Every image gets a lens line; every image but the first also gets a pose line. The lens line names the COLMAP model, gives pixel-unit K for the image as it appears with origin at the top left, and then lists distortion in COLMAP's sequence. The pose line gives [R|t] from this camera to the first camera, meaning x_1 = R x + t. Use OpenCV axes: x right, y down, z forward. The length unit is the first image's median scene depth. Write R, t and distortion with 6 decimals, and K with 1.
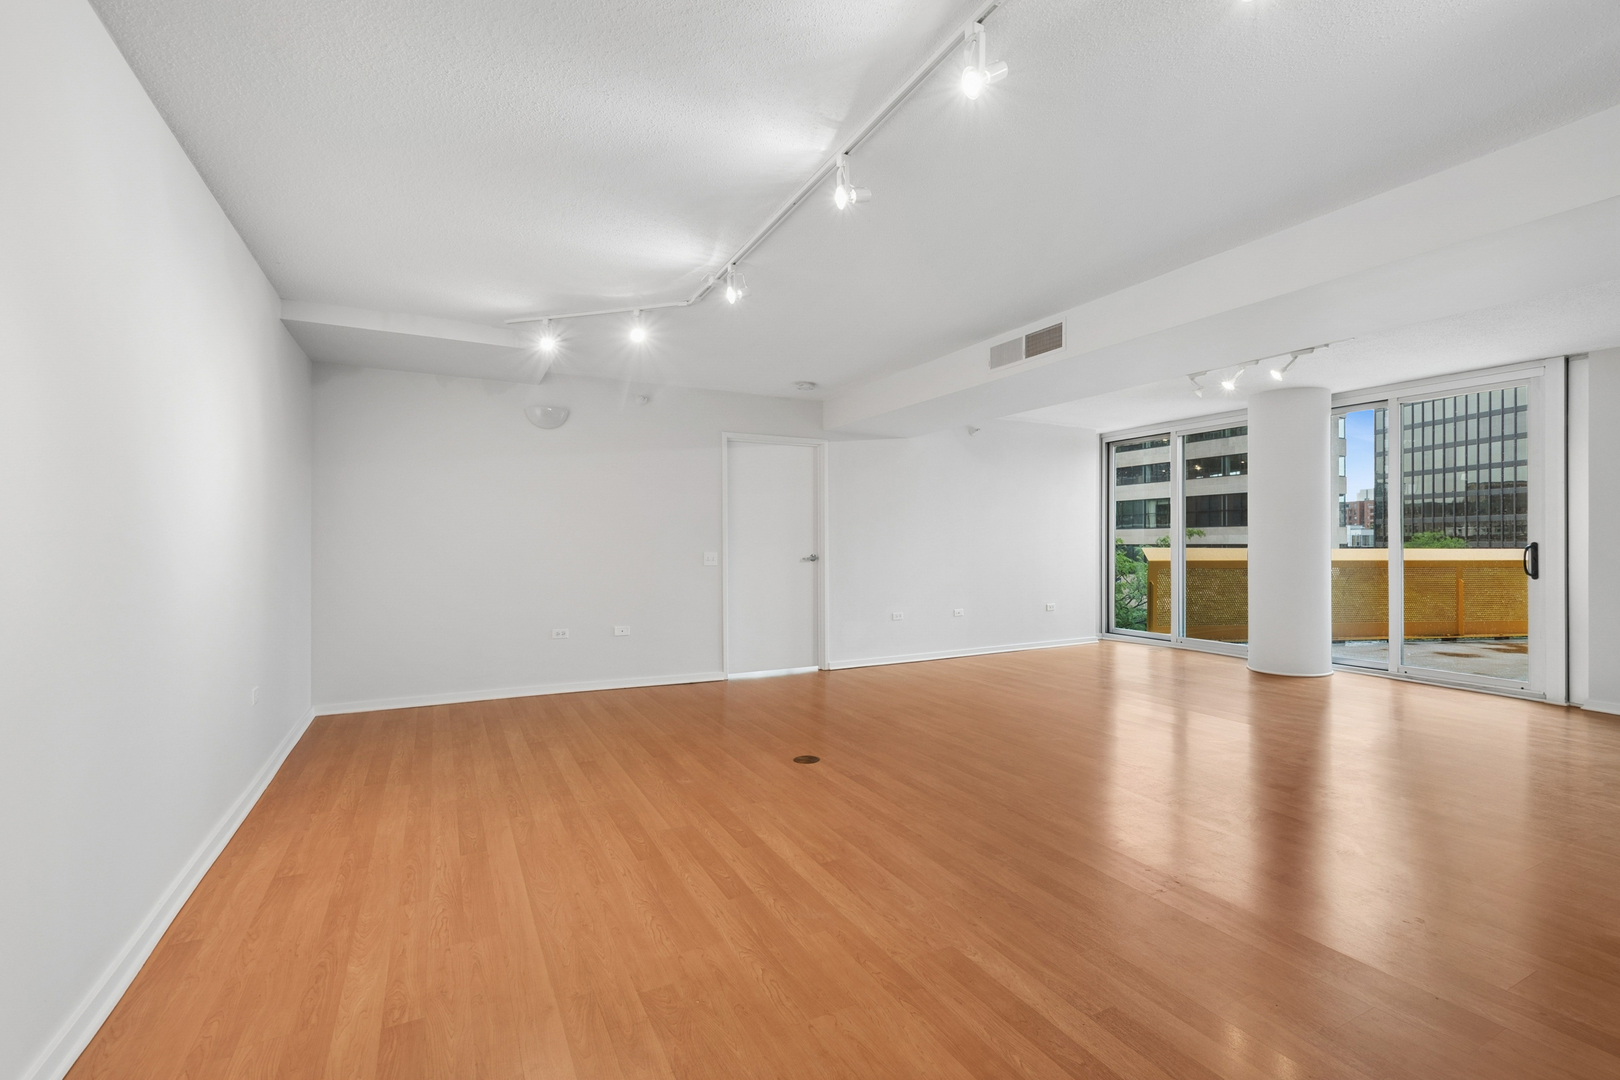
lens RADIAL K [[722.3, 0, 810.0], [0, 722.3, 540.0], [0, 0, 1]] dist [-0.000634, 0.000010]
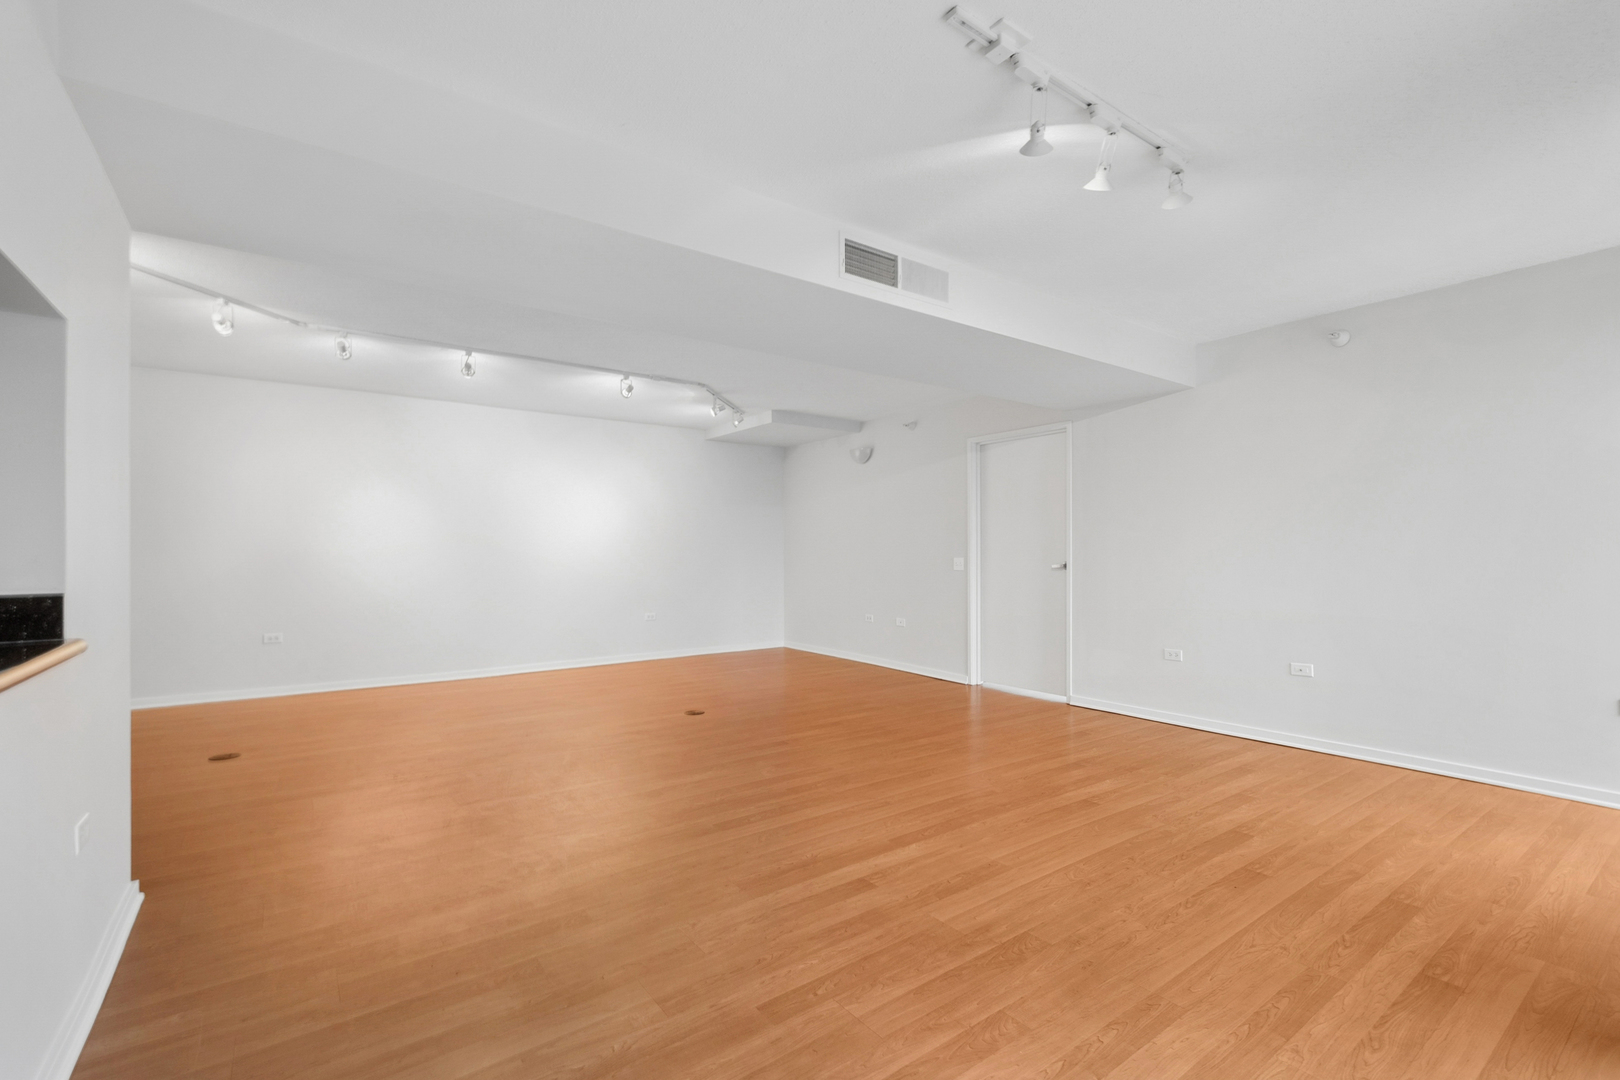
lens RADIAL K [[722.3, 0, 810.0], [0, 722.3, 540.0], [0, 0, 1]] dist [-0.000634, 0.000010]
pose [[0.164451, -0.024578, -0.986079, 0.798246], [0.006914, 0.999694, -0.023765, 0.009967], [0.986361, -0.002909, 0.164570, 0.619398]]
